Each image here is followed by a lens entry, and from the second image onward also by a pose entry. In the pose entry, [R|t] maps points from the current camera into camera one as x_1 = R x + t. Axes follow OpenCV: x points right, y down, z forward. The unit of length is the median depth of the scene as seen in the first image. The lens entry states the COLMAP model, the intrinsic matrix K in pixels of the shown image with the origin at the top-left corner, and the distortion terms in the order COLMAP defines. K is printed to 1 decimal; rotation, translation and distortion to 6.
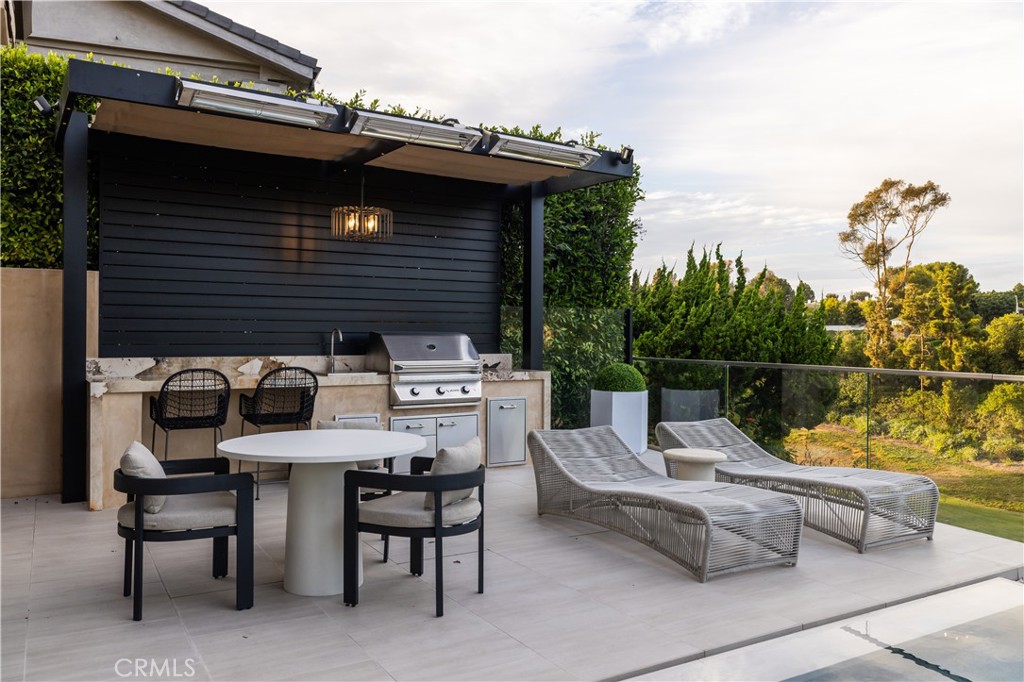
lens RADIAL K [[752.3, 0, 505.2], [0, 752.3, 337.6], [0, 0, 1]] dist [-0.012338, -0.017550]
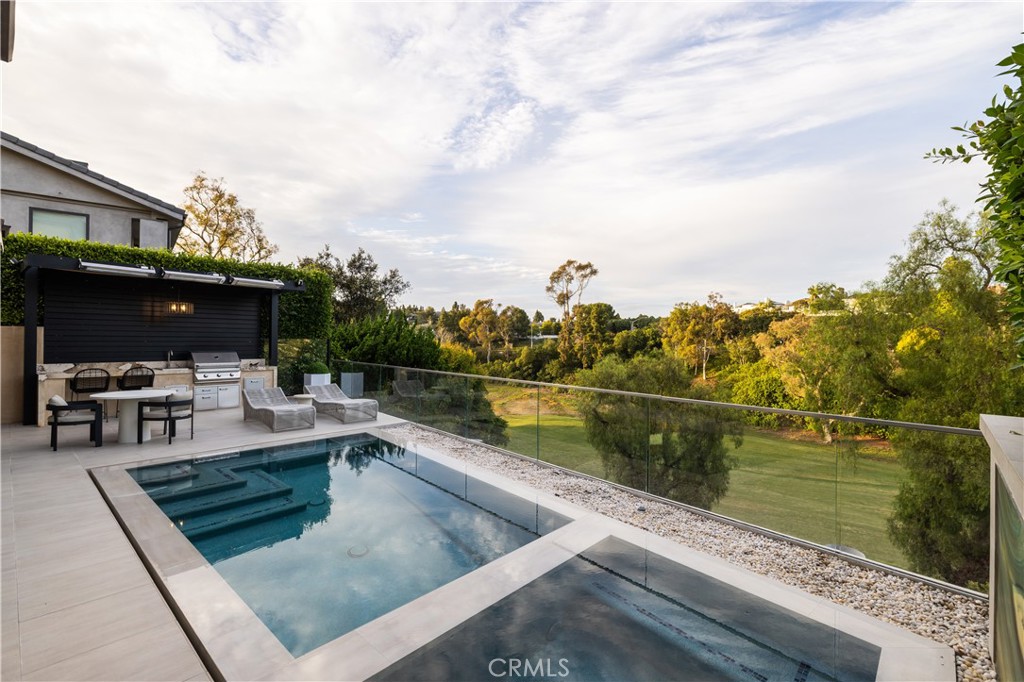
lens RADIAL K [[455.0, 0, 525.8], [0, 455.0, 336.3], [0, 0, 1]] dist [-0.015442, 0.002180]
pose [[0.949165, 0.008742, 0.314658, 0.338704], [-0.006637, 0.999948, -0.007760, -0.044260], [-0.314709, 0.005277, 0.949173, -0.610148]]
